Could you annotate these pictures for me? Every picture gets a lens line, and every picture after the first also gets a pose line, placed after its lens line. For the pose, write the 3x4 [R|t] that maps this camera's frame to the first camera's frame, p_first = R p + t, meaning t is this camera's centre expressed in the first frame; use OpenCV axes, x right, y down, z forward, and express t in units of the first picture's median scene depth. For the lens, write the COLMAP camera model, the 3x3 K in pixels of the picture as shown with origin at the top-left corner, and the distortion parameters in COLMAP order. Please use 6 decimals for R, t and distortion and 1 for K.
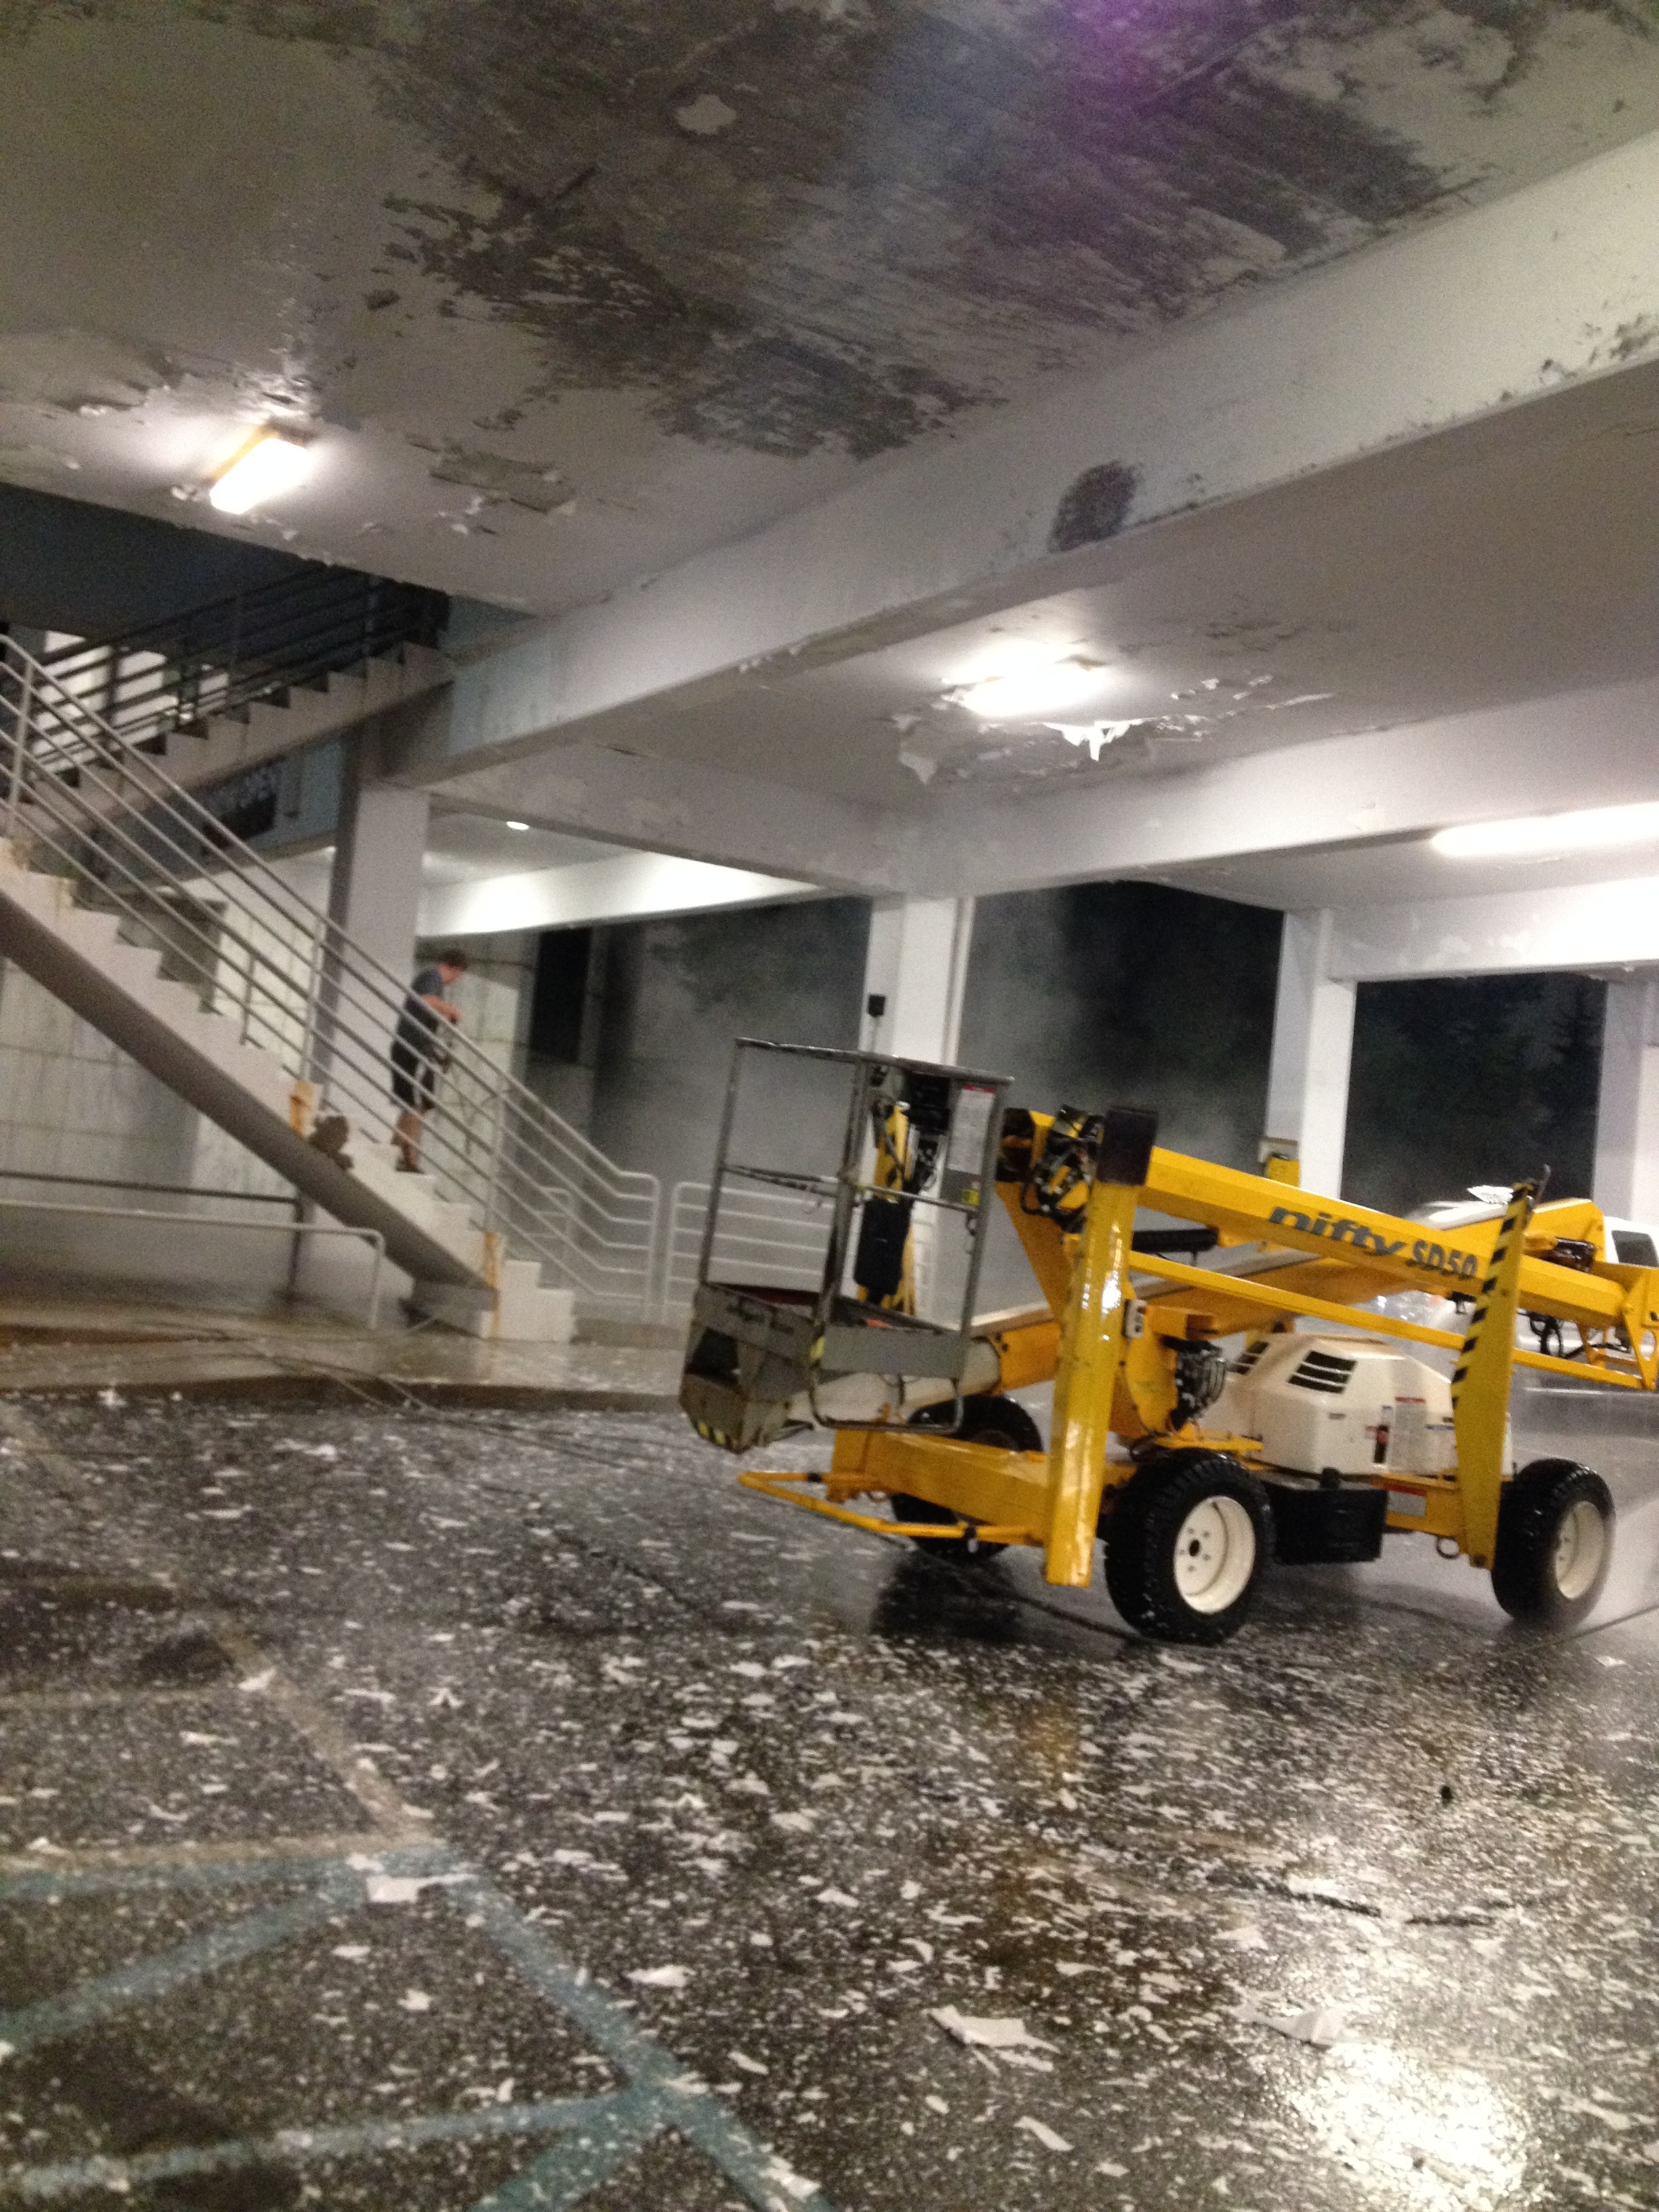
lens RADIAL K [[2208.4, 0, 829.5], [0, 2208.4, 1106.0], [0, 0, 1]] dist [0.259913, -0.546446]
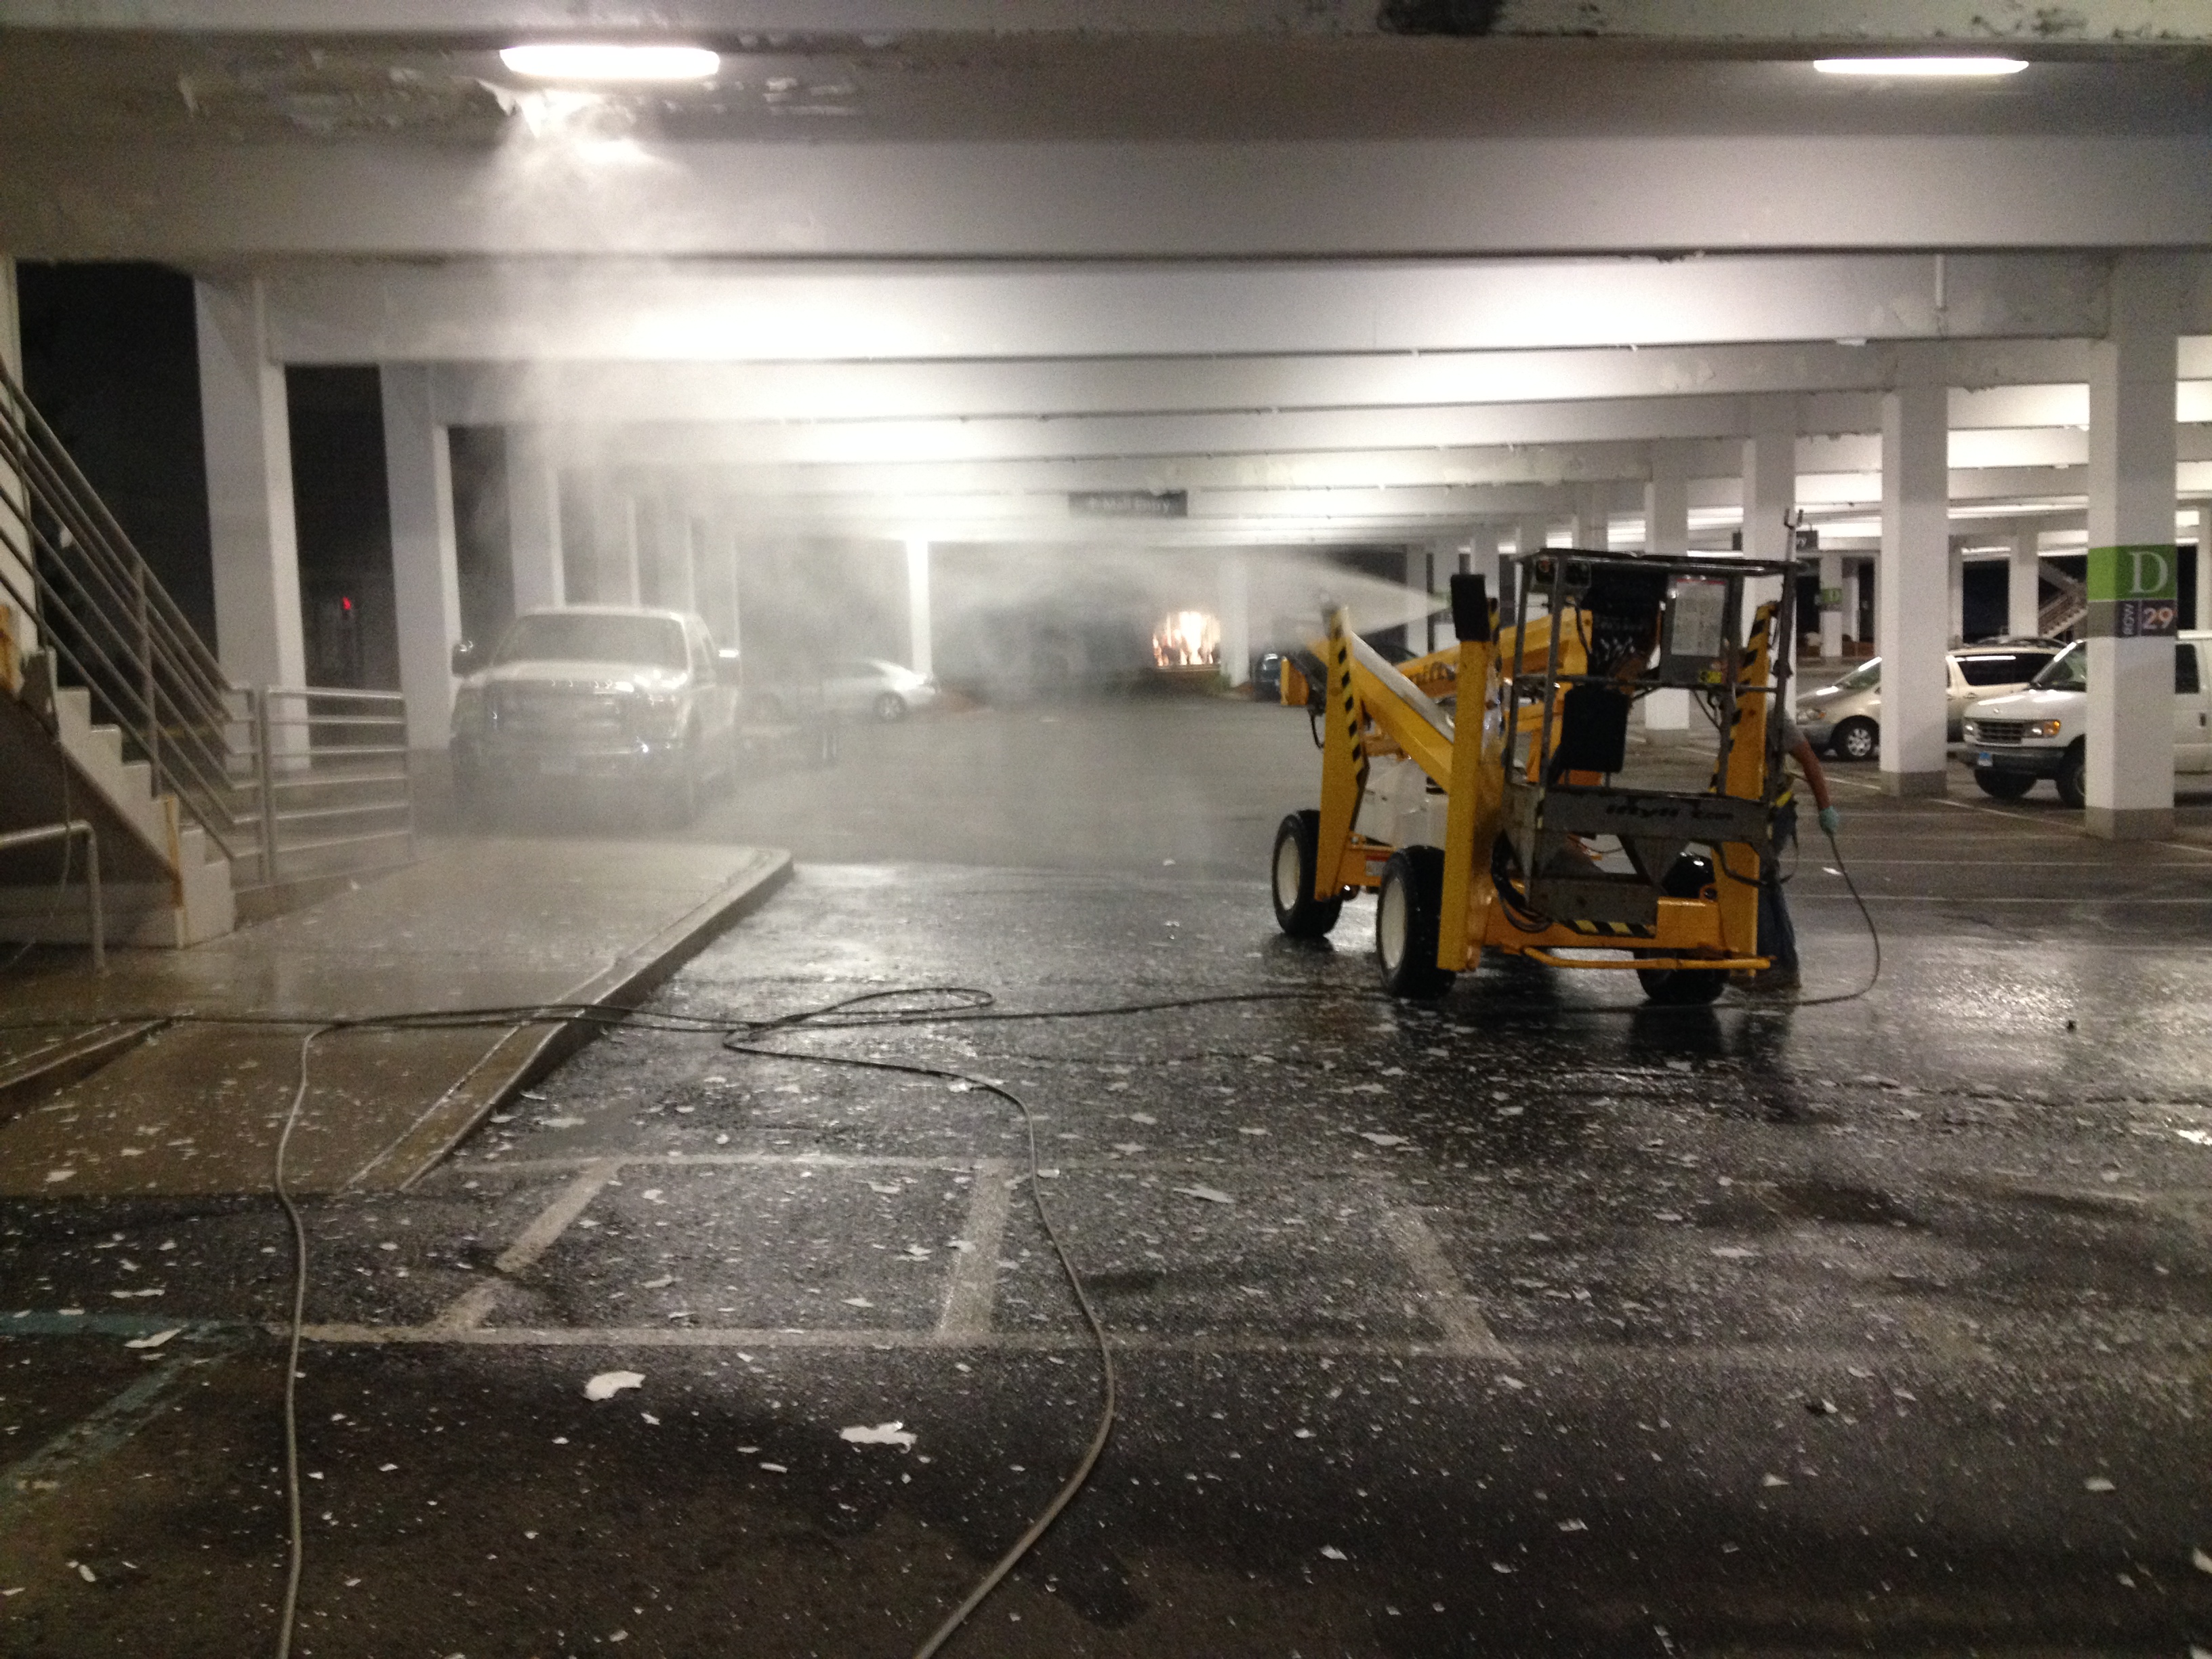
lens RADIAL K [[2249.6, 0, 1106.0], [0, 2249.6, 829.5], [0, 0, 1]] dist [0.036484, -0.095280]
pose [[0.488104, -0.171783, 0.855713, -1.018105], [0.013953, 0.981850, 0.189145, -0.097793], [-0.872674, -0.080383, 0.481642, 0.662788]]
